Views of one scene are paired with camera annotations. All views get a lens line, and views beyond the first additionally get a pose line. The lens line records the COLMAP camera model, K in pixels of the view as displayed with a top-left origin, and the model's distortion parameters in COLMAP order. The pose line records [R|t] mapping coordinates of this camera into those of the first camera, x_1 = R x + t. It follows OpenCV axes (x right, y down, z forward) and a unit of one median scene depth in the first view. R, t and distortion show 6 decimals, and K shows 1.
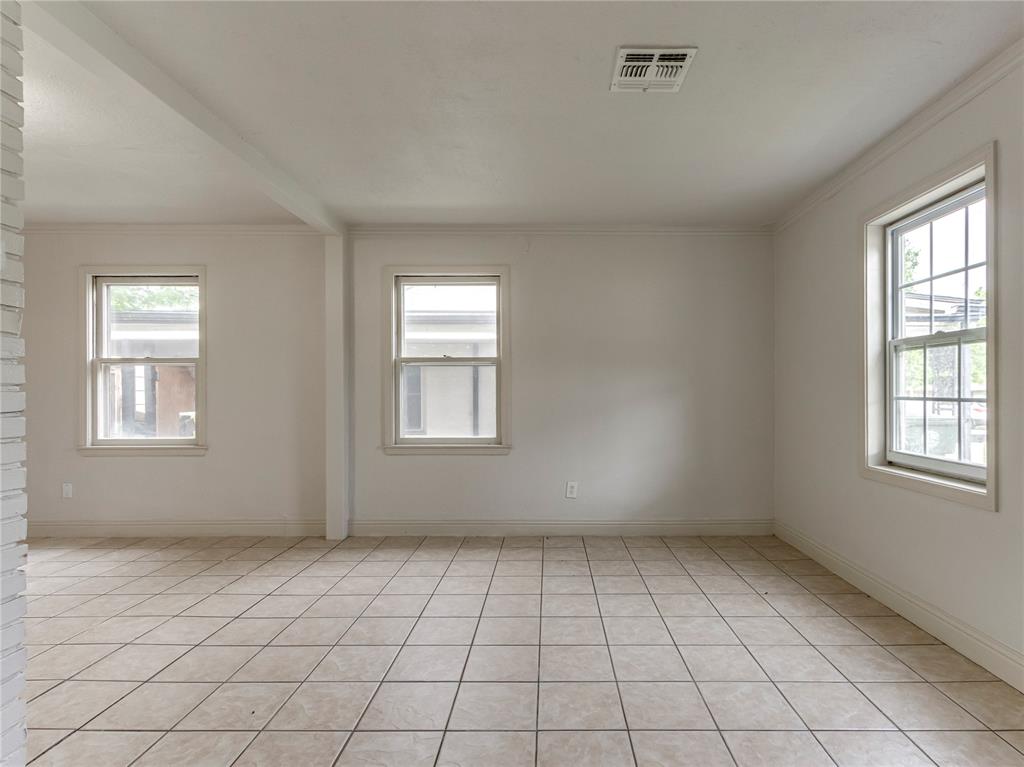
lens RADIAL K [[540.8, 0, 542.5], [0, 540.8, 395.0], [0, 0, 1]] dist [-0.002909, -0.001476]
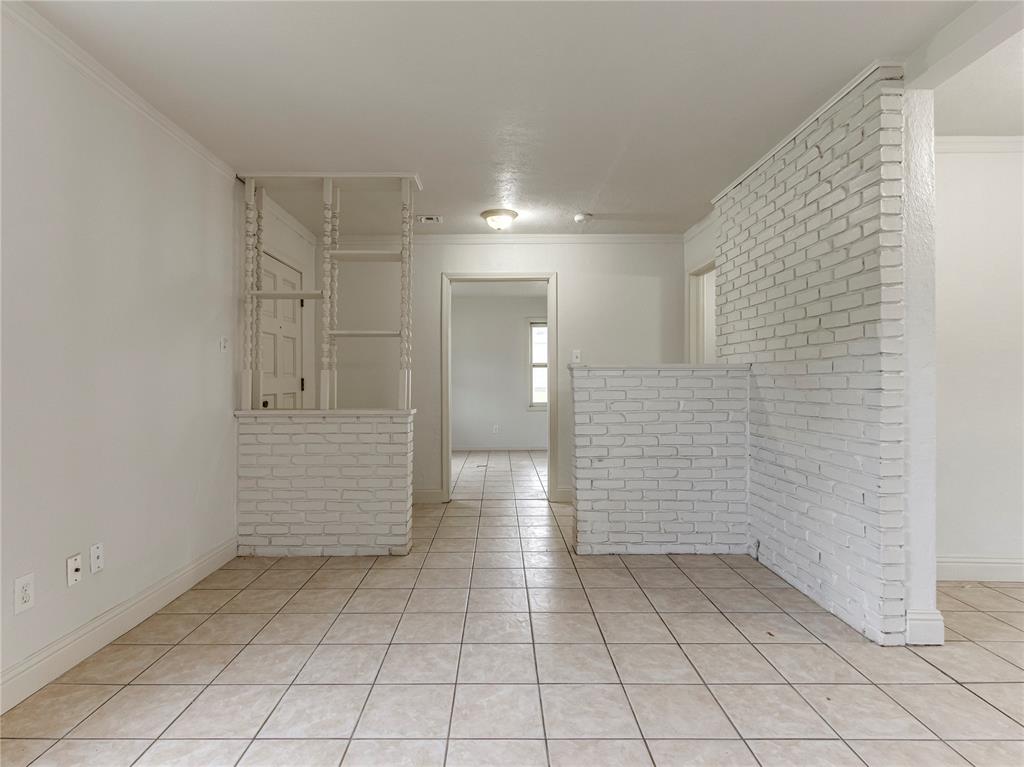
lens RADIAL K [[540.9, 0, 500.4], [0, 540.9, 379.3], [0, 0, 1]] dist [0.002456, -0.000359]
pose [[-0.999912, 0.003988, -0.012633, 0.073490], [0.003966, 0.999991, 0.001774, -0.001786], [0.012640, 0.001724, -0.999919, 1.945452]]
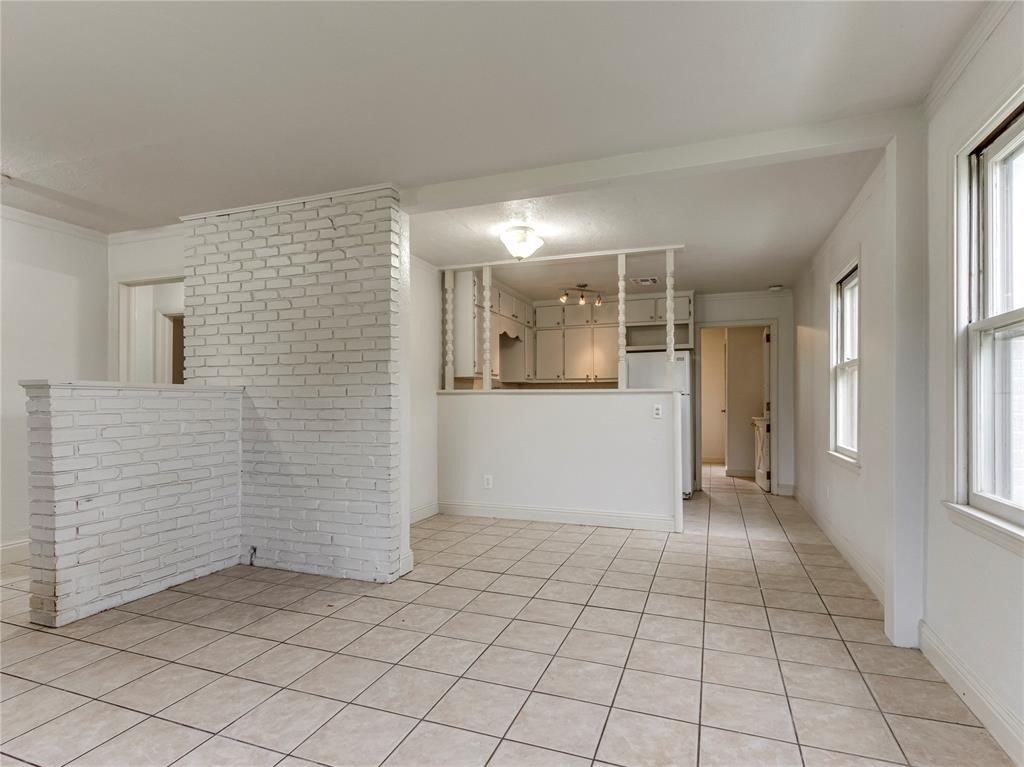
lens RADIAL K [[526.1, 0, 518.5], [0, 526.1, 401.1], [0, 0, 1]] dist [0.000211, -0.000279]
pose [[-0.325296, 0.000889, -0.945612, 0.677129], [-0.003113, 0.999993, 0.002011, -0.001429], [0.945607, 0.003597, -0.325291, 1.710397]]
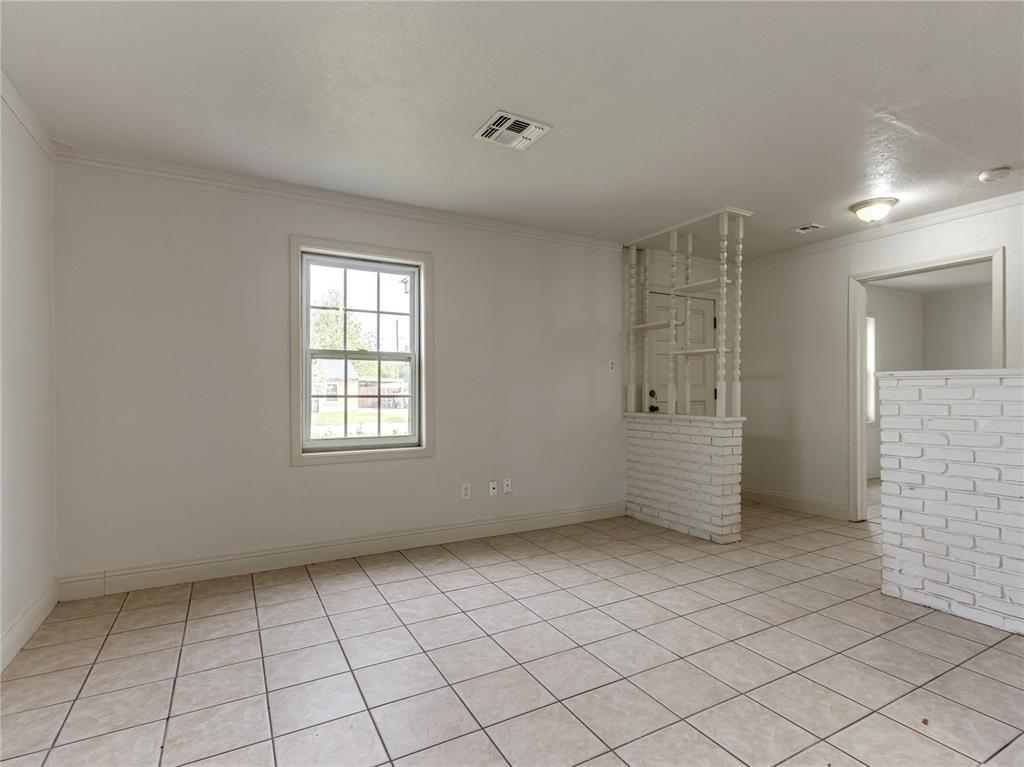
lens RADIAL K [[540.8, 0, 542.5], [0, 540.8, 395.0], [0, 0, 1]] dist [-0.002909, -0.001476]
pose [[-0.518274, -0.003679, 0.855207, -1.006049], [0.008079, 0.999925, 0.009198, -0.005757], [-0.855177, 0.011676, -0.518205, 1.782976]]
